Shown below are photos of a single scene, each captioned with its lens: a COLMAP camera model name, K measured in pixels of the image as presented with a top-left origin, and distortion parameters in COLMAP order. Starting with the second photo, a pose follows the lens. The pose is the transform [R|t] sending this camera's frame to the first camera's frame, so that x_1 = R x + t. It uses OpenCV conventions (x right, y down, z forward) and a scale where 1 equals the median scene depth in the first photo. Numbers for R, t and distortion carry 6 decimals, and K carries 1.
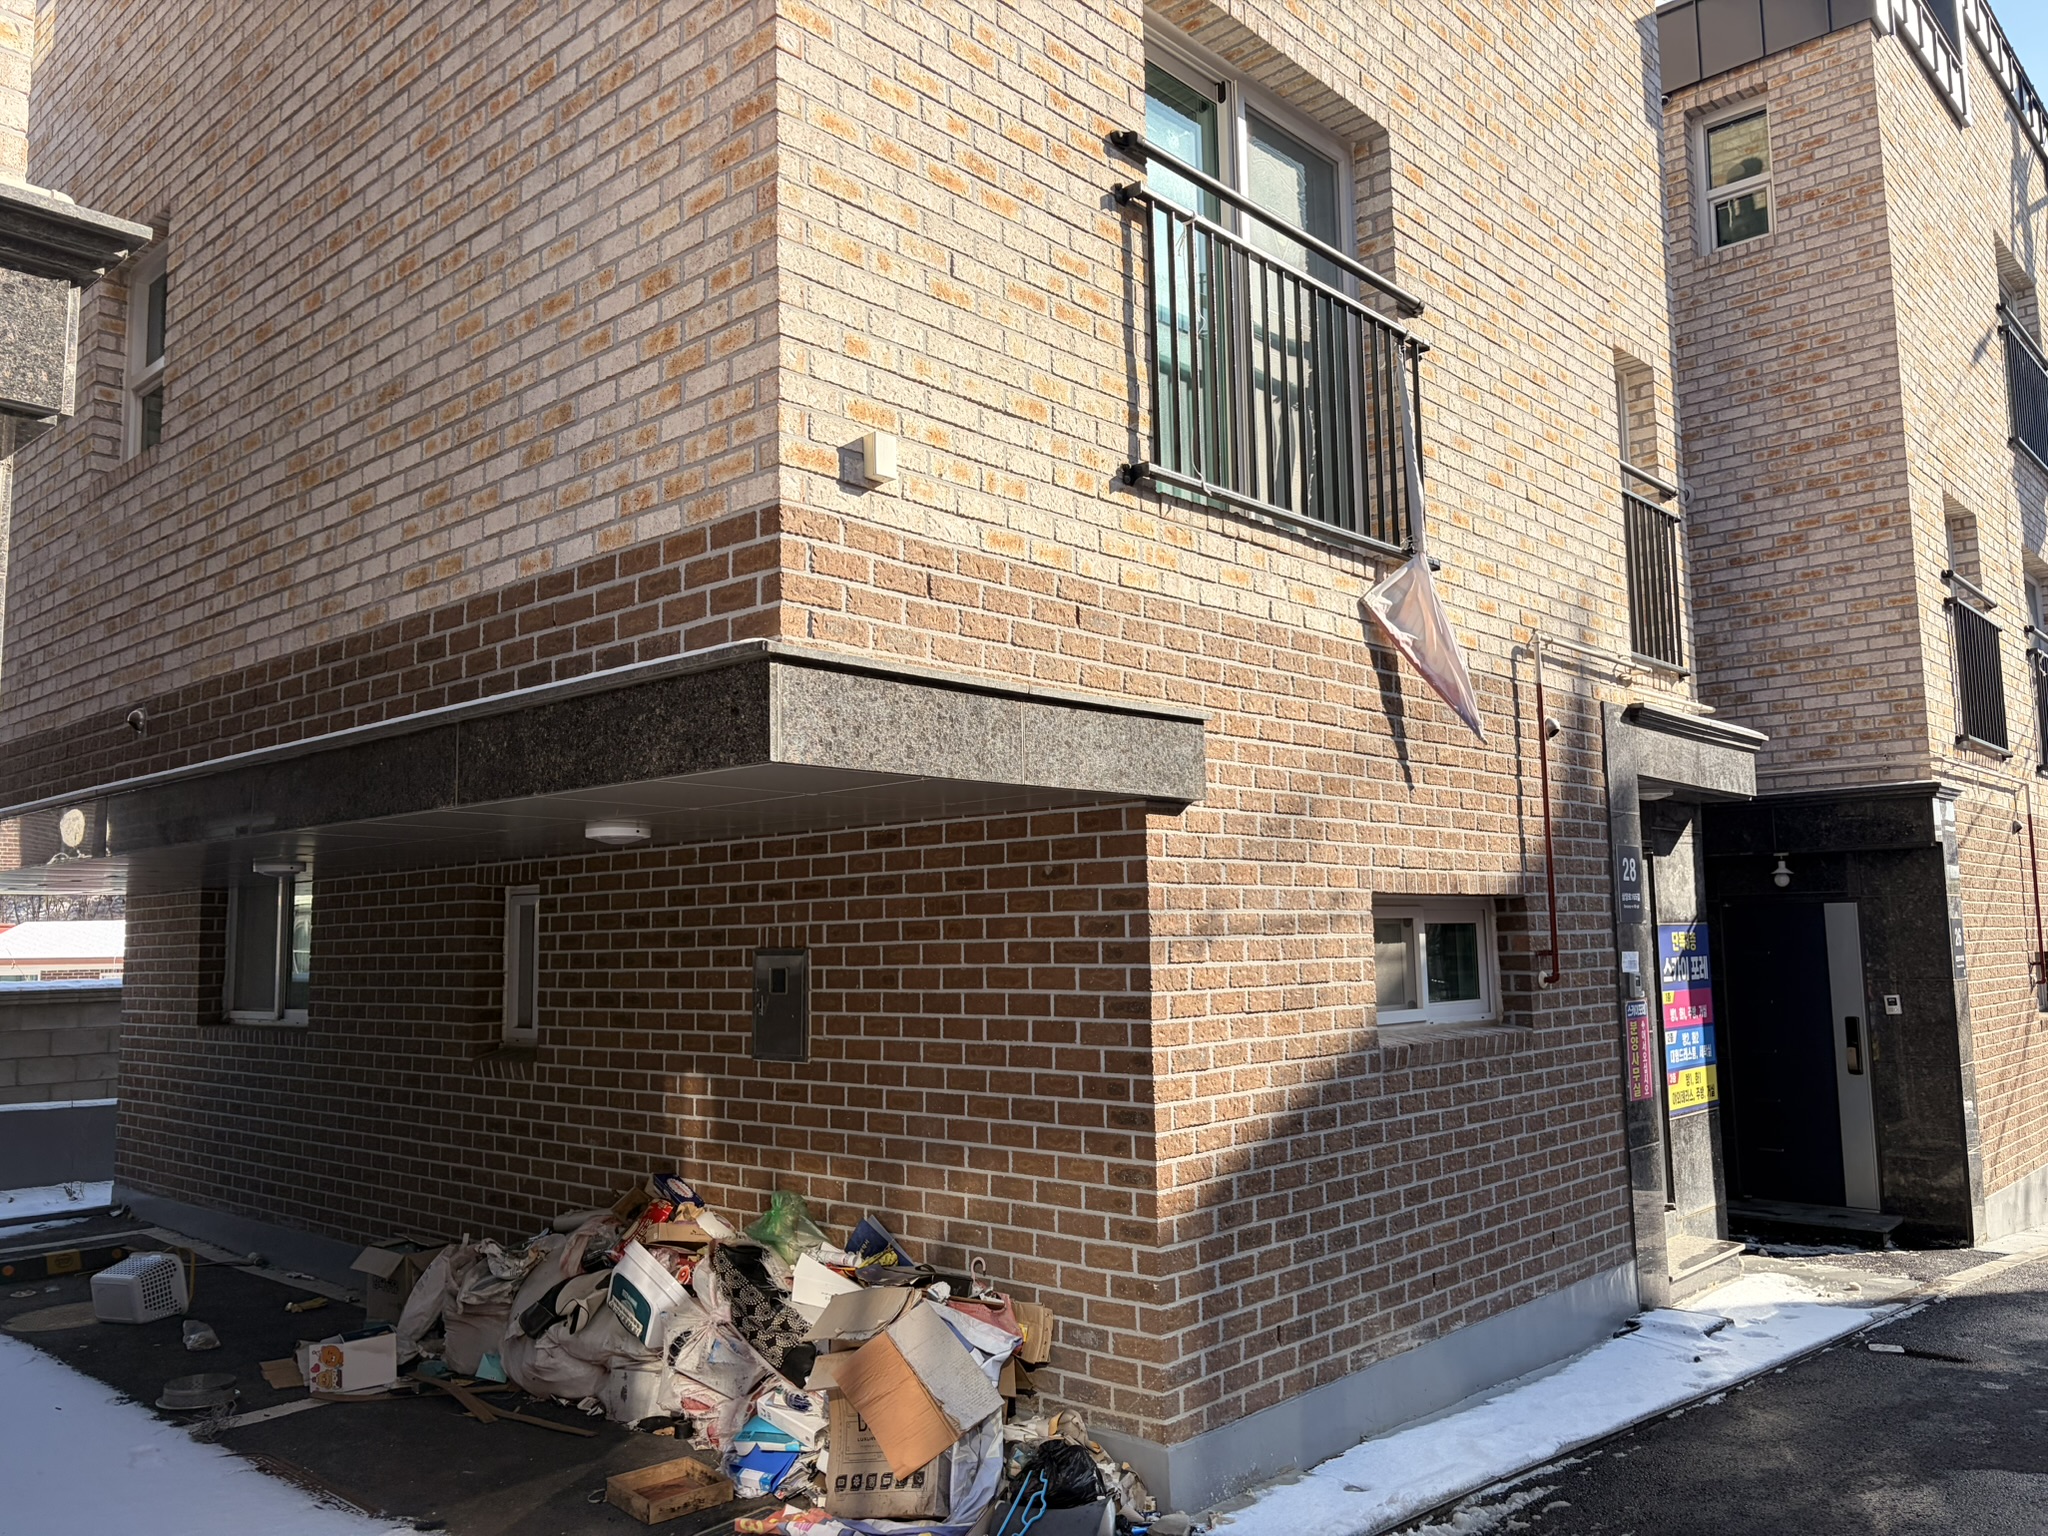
lens RADIAL K [[1515.4, 0, 1024.0], [0, 1515.4, 768.0], [0, 0, 1]] dist [0.058413, -0.058427]
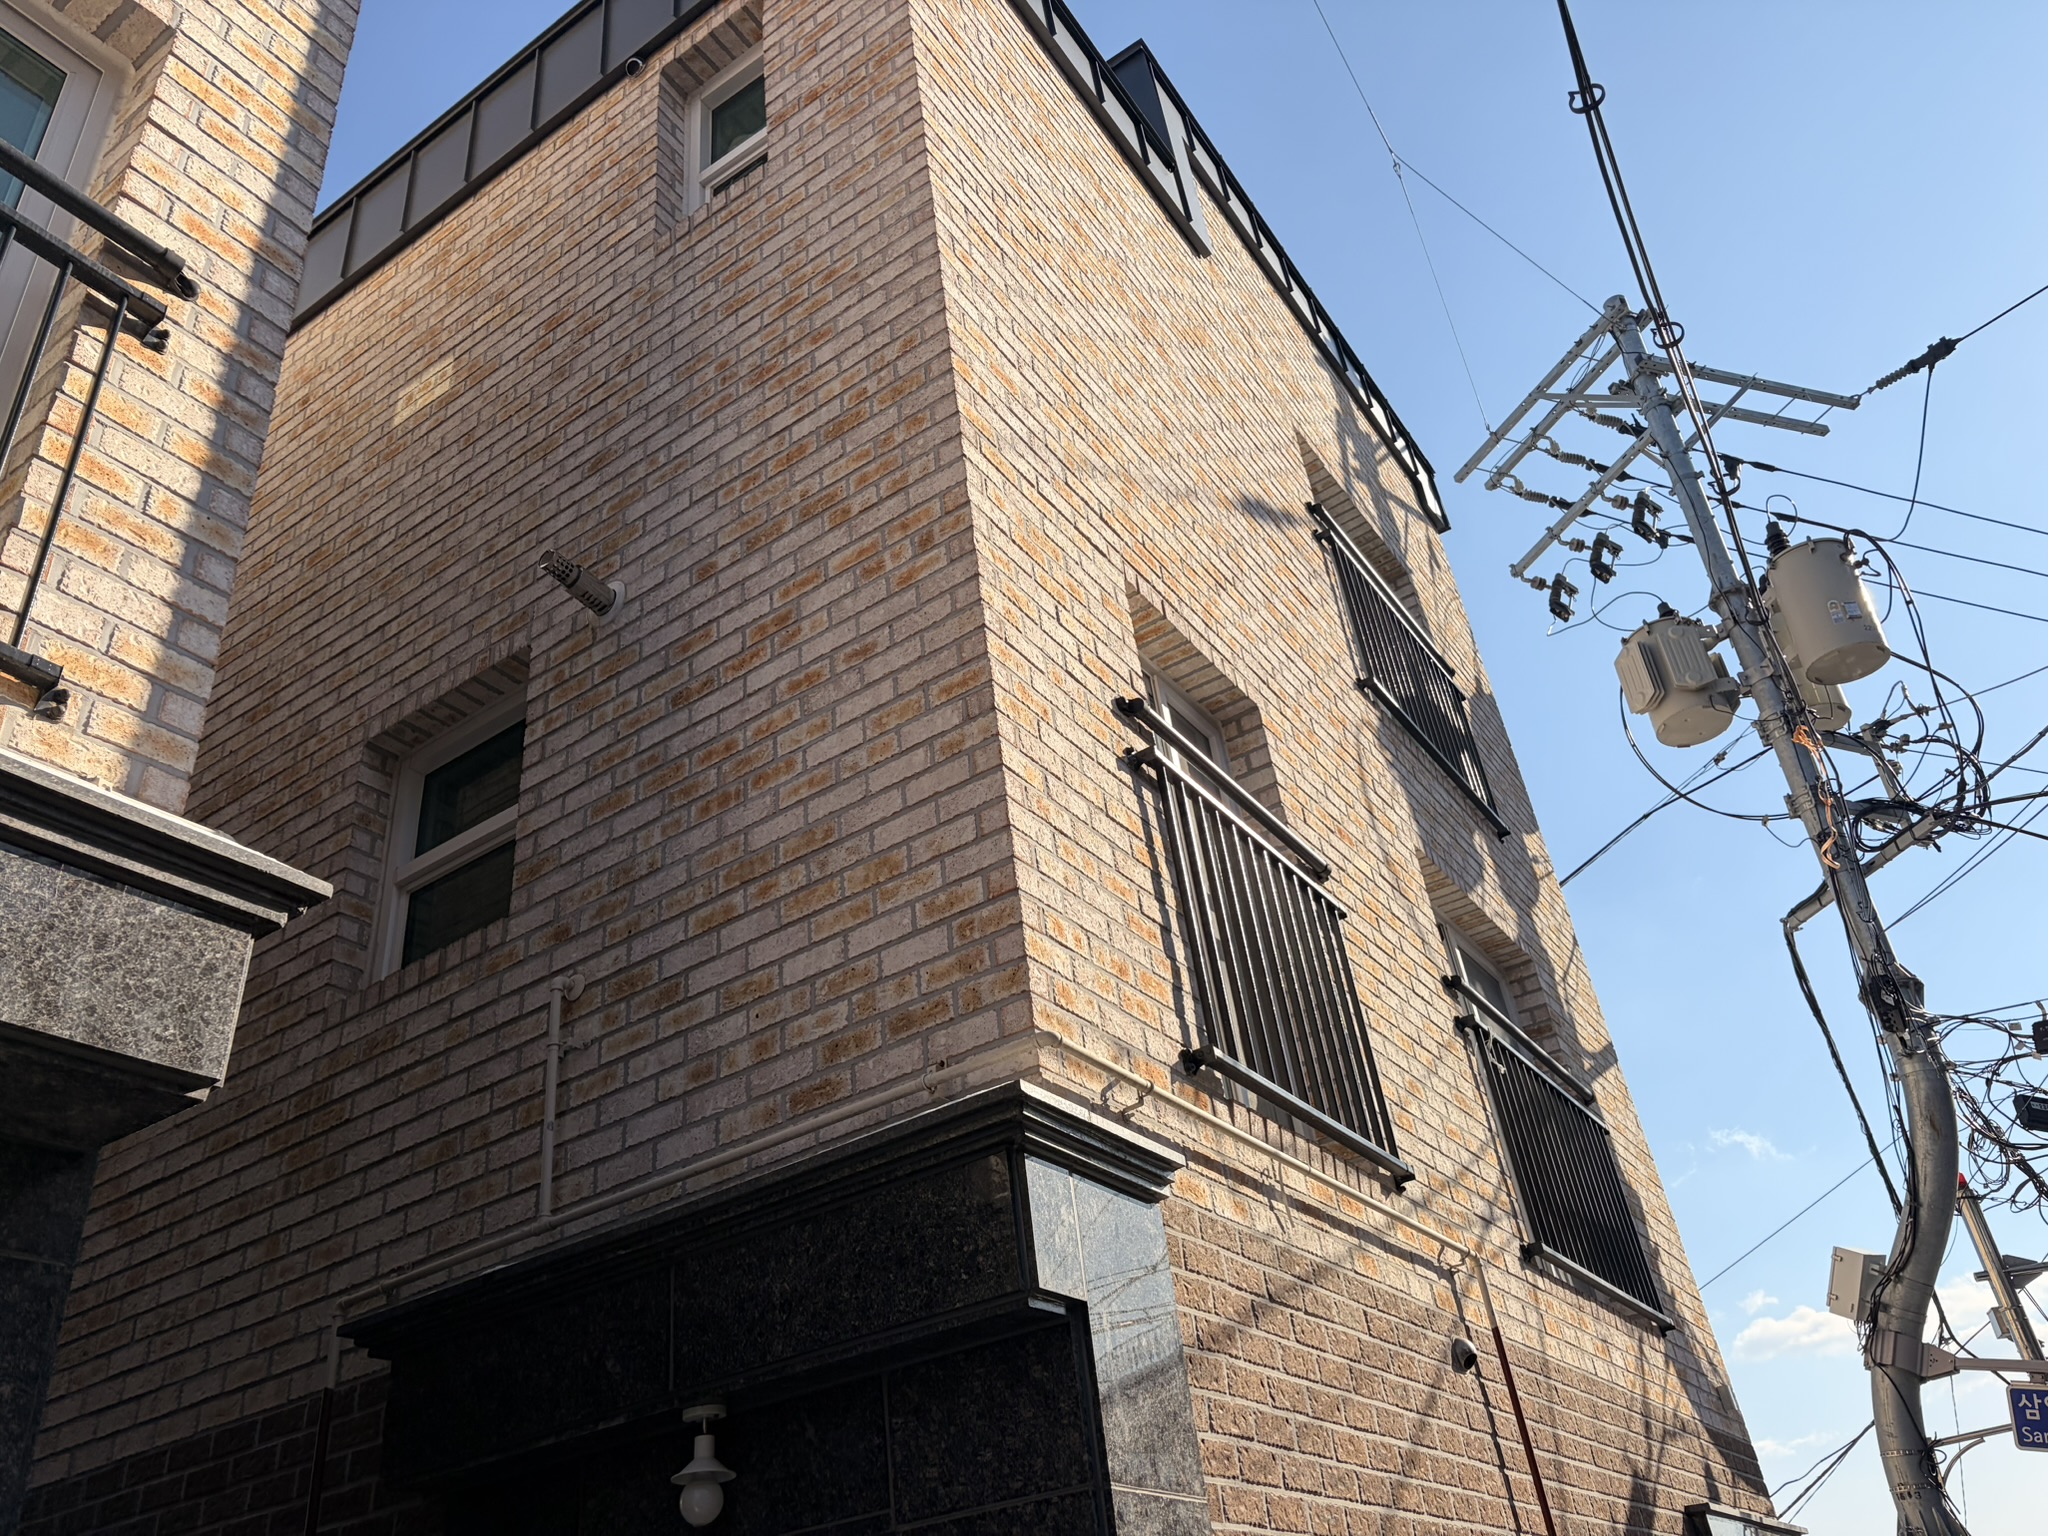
lens RADIAL K [[1515.4, 0, 1024.0], [0, 1515.4, 768.0], [0, 0, 1]] dist [0.058413, -0.058427]
pose [[0.984213, 0.011971, 0.176582, 0.503625], [0.072589, 0.882634, -0.464423, 0.091364], [-0.161417, 0.469909, 0.867831, 0.648045]]
